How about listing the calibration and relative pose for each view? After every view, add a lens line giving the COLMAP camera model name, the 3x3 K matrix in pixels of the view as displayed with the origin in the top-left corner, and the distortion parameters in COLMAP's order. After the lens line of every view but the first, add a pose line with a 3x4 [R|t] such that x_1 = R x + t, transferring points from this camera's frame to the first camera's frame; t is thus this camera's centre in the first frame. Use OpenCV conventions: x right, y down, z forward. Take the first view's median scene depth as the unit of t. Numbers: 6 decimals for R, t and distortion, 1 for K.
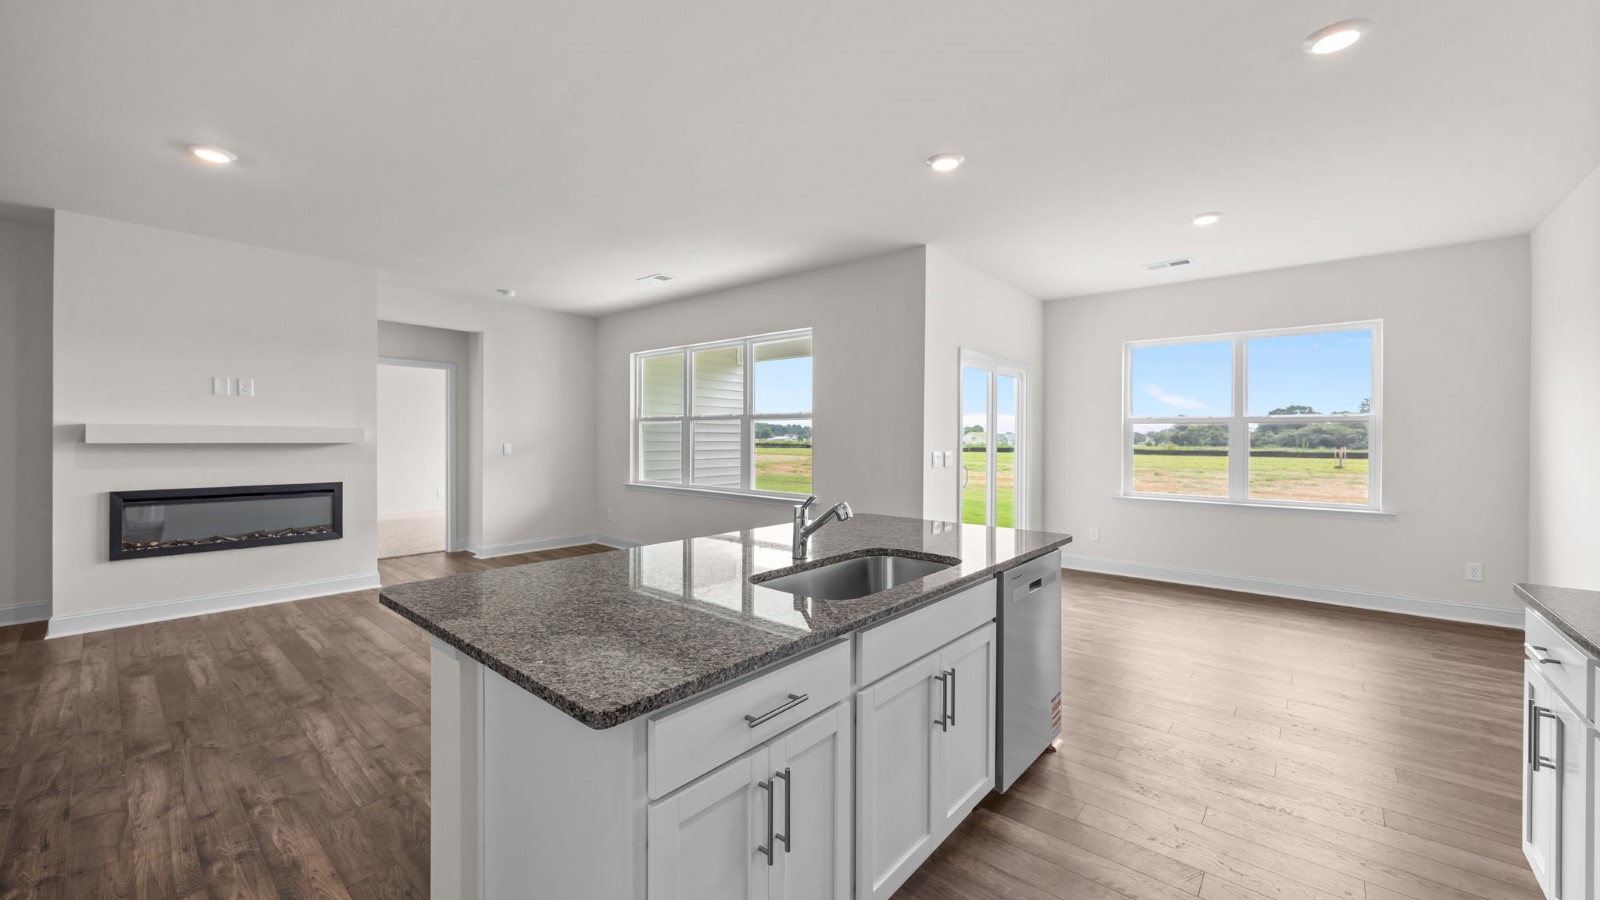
lens RADIAL K [[618.3, 0, 802.9], [0, 618.3, 436.9], [0, 0, 1]] dist [-0.003029, 0.000097]
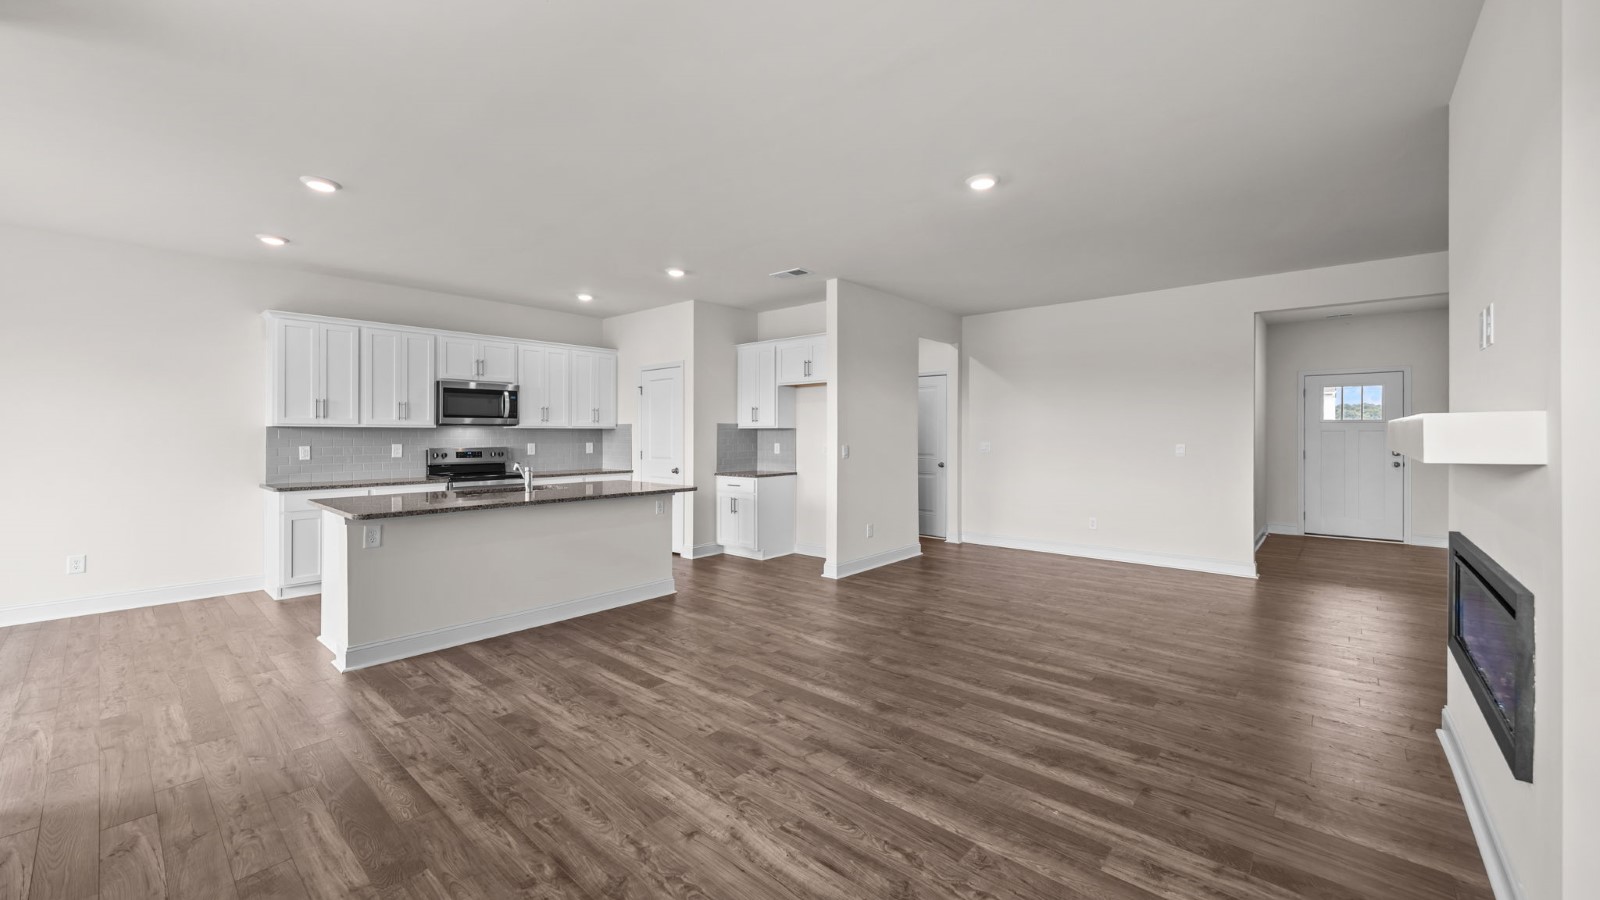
lens RADIAL K [[618.3, 0, 802.9], [0, 618.3, 436.9], [0, 0, 1]] dist [-0.003029, 0.000097]
pose [[-0.999967, -0.007253, 0.003756, -0.537593], [-0.007239, 0.999967, 0.003581, -0.003150], [-0.003782, 0.003553, -0.999987, 1.775110]]
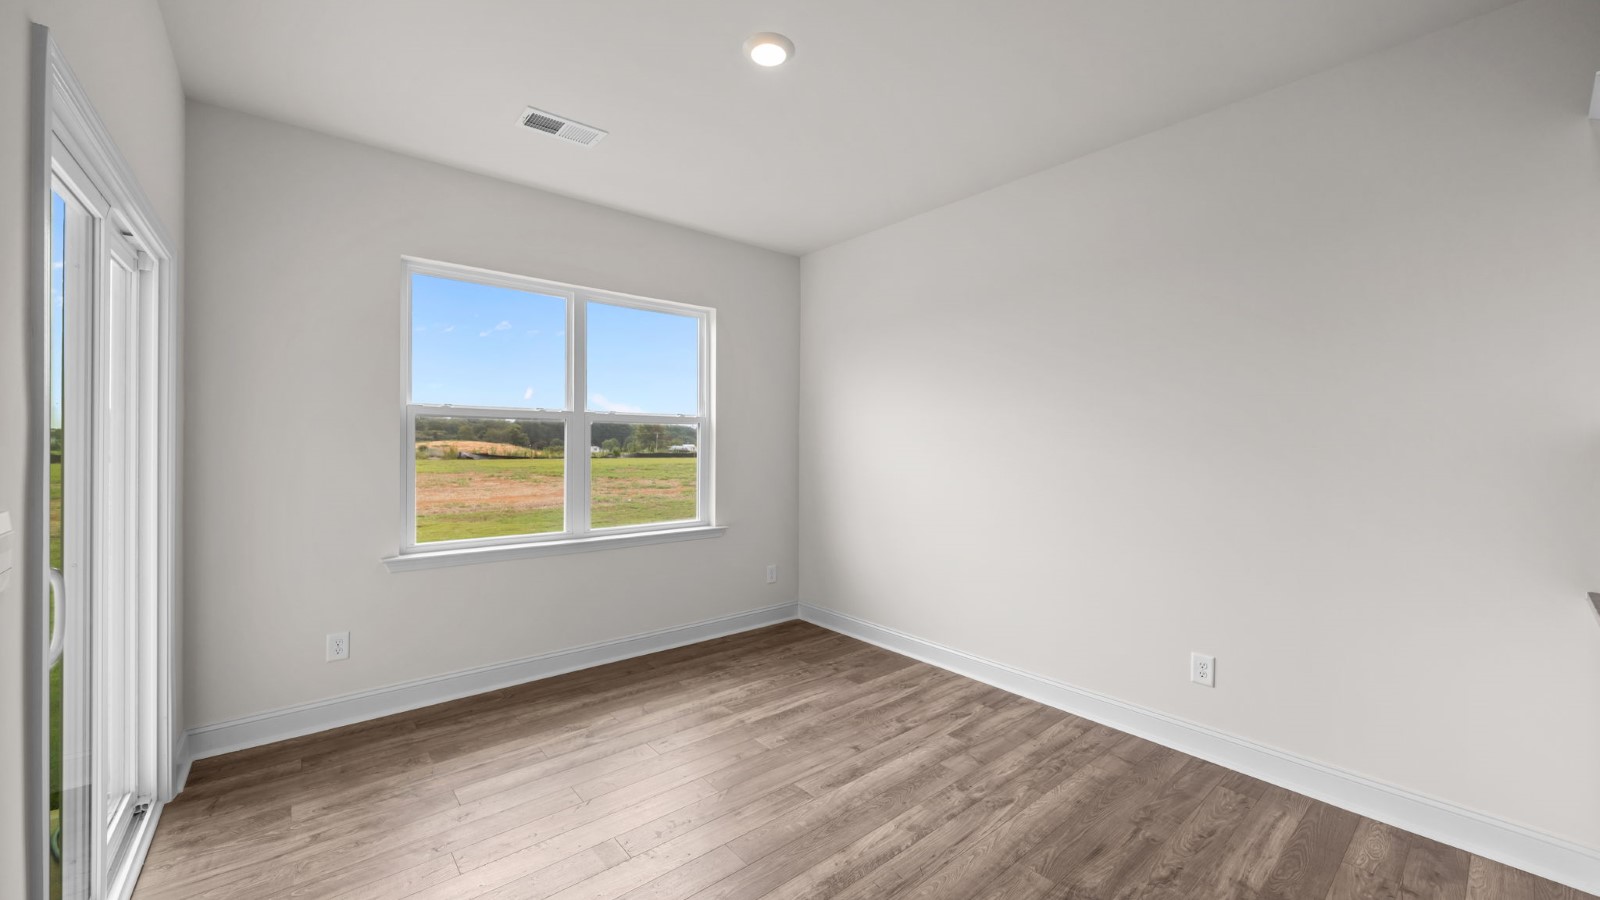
lens RADIAL K [[596.4, 0, 800.0], [0, 596.4, 450.0], [0, 0, 1]] dist [-0.001666, -0.000070]
pose [[0.153332, -0.013983, 0.988076, 0.129253], [-0.006162, 0.999867, 0.015106, -0.005281], [-0.988155, -0.008405, 0.153226, 0.935156]]
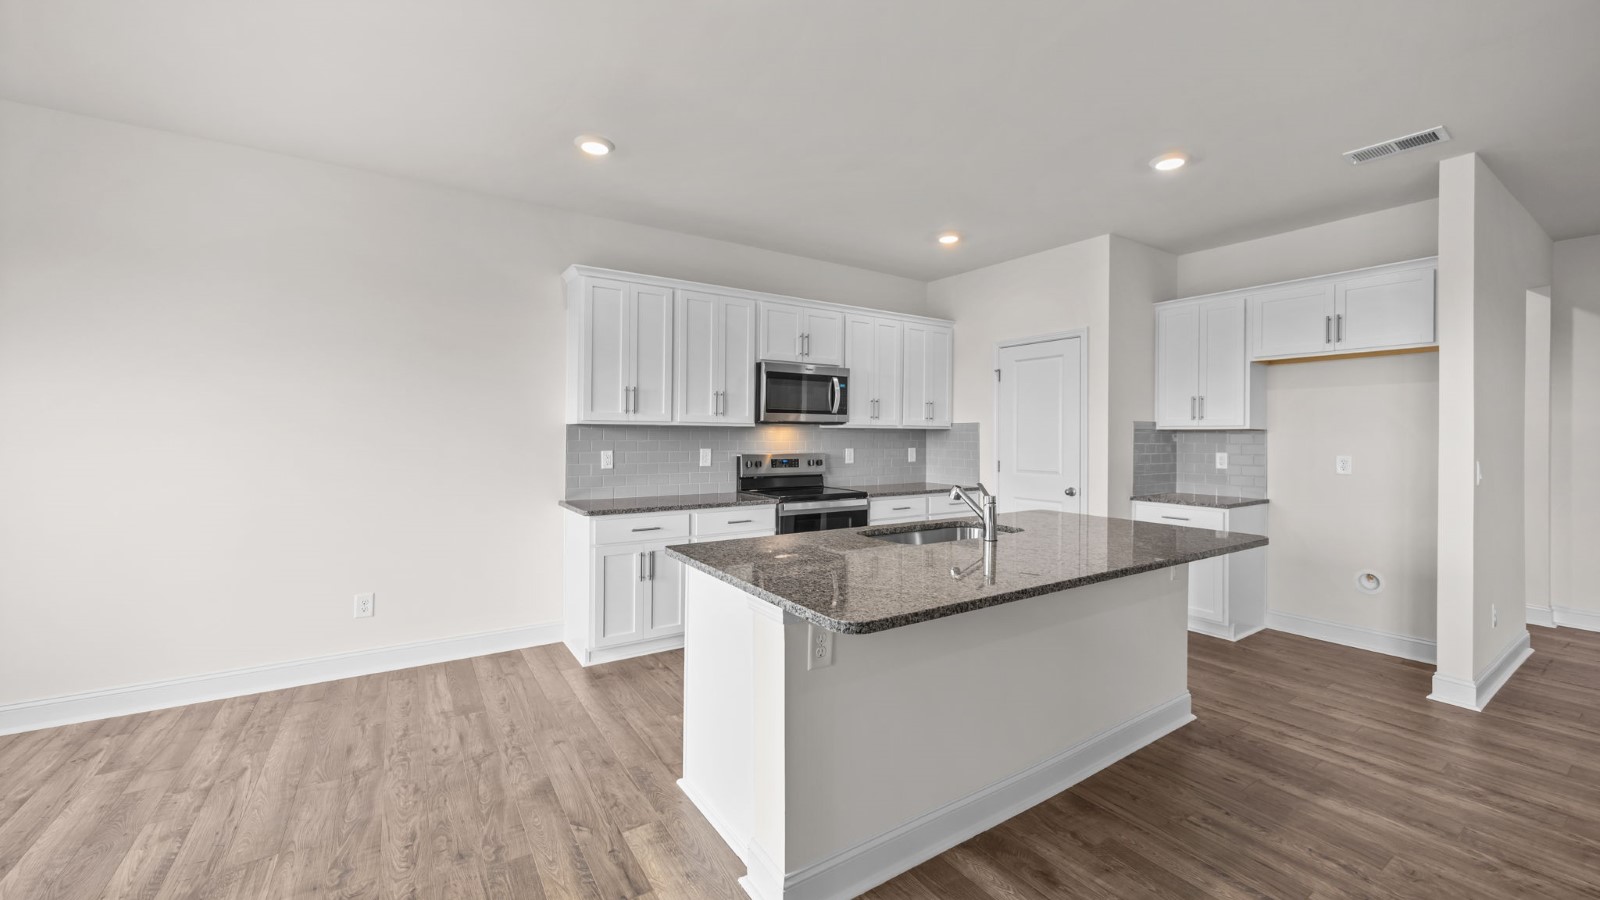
lens RADIAL K [[618.3, 0, 802.9], [0, 618.3, 436.9], [0, 0, 1]] dist [-0.003029, 0.000097]
pose [[-0.962928, -0.014071, 0.269393, 0.019228], [-0.013485, 0.999901, 0.004026, -0.000958], [-0.269422, 0.000244, -0.963022, 1.280921]]
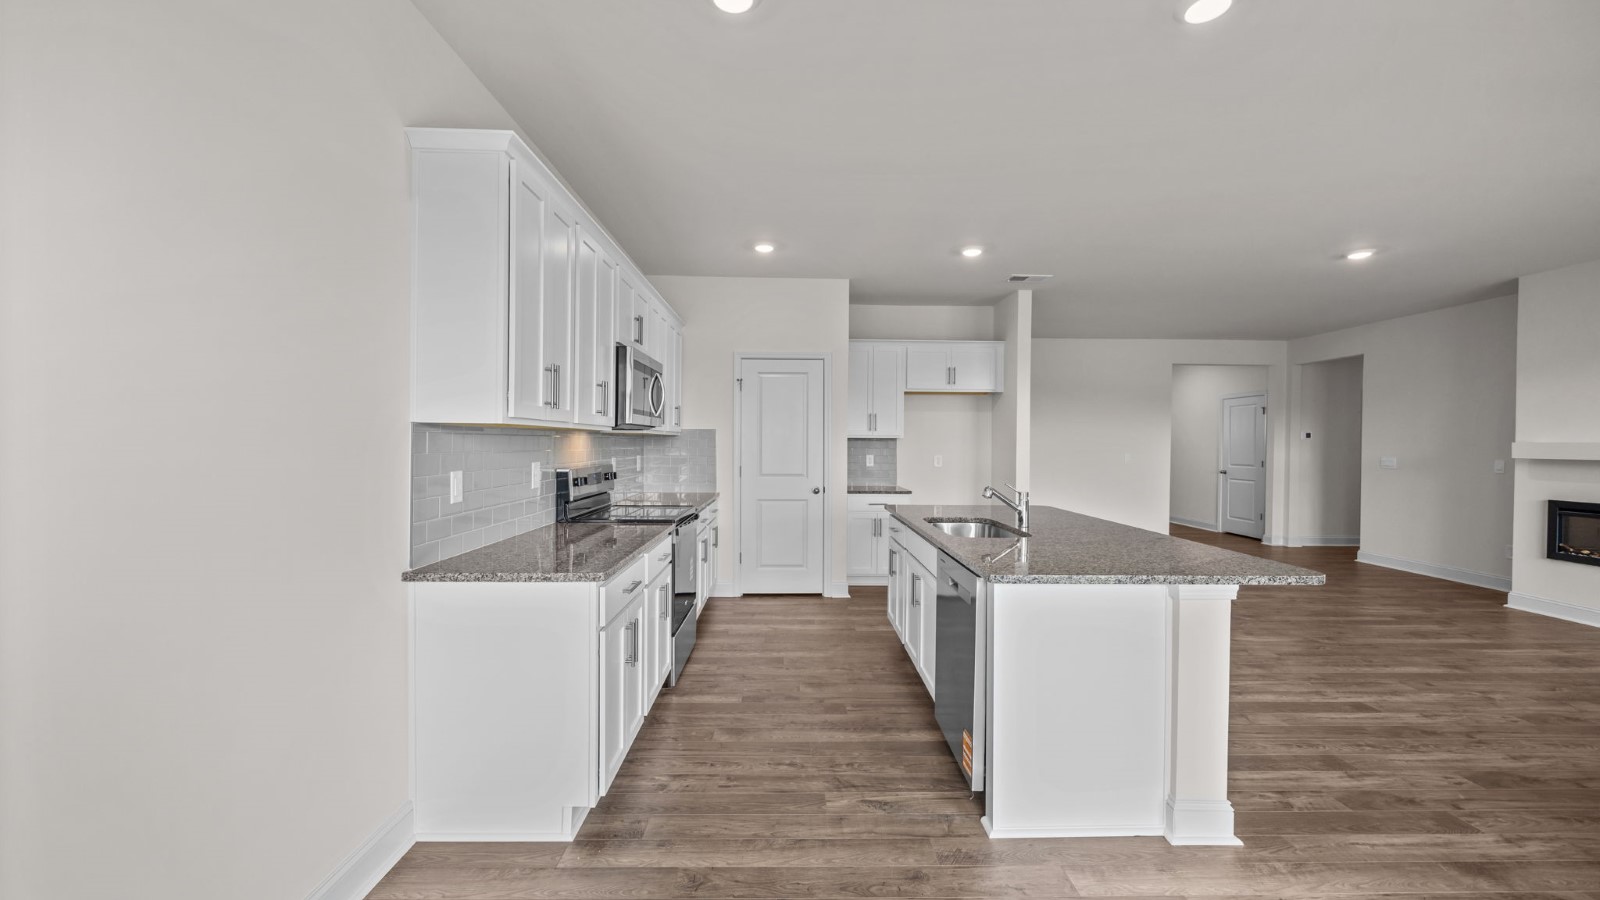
lens RADIAL K [[620.8, 0, 813.0], [0, 620.8, 434.6], [0, 0, 1]] dist [0.009158, 0.000215]
pose [[-0.729895, -0.023694, -0.683149, 0.821769], [-0.012495, 0.999695, -0.021322, 0.006709], [0.683446, -0.007027, -0.729968, 1.011174]]
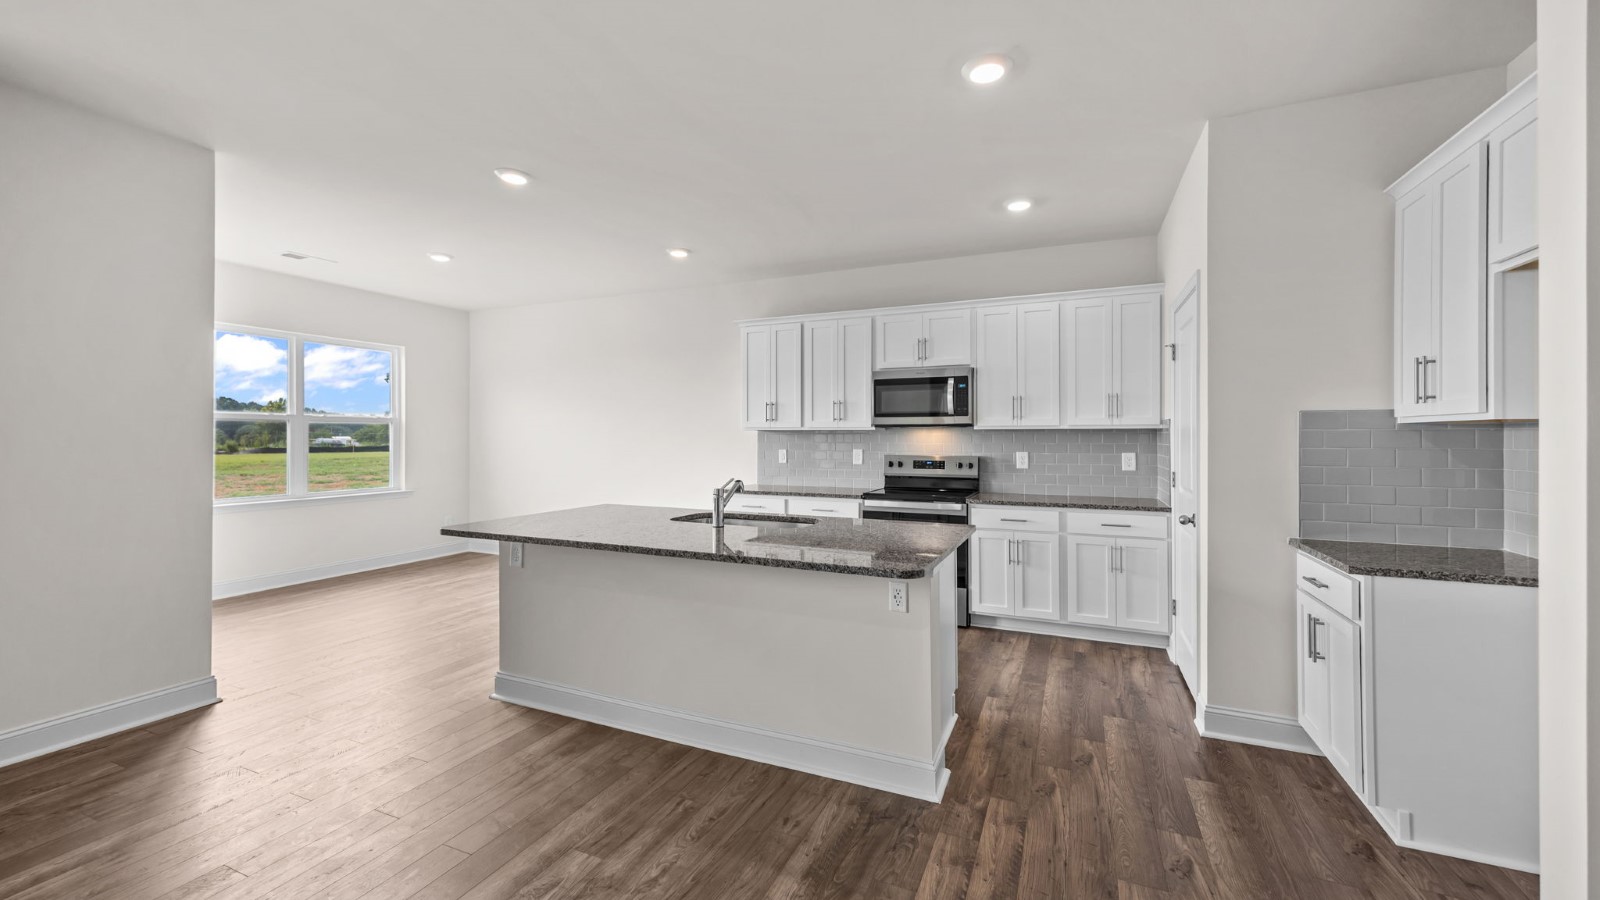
lens RADIAL K [[618.3, 0, 802.9], [0, 618.3, 436.9], [0, 0, 1]] dist [-0.003029, 0.000097]
pose [[-0.292970, -0.007558, 0.956092, -0.785842], [-0.004142, 0.999969, 0.006636, -0.007776], [-0.956113, -0.002016, -0.292992, 0.699527]]
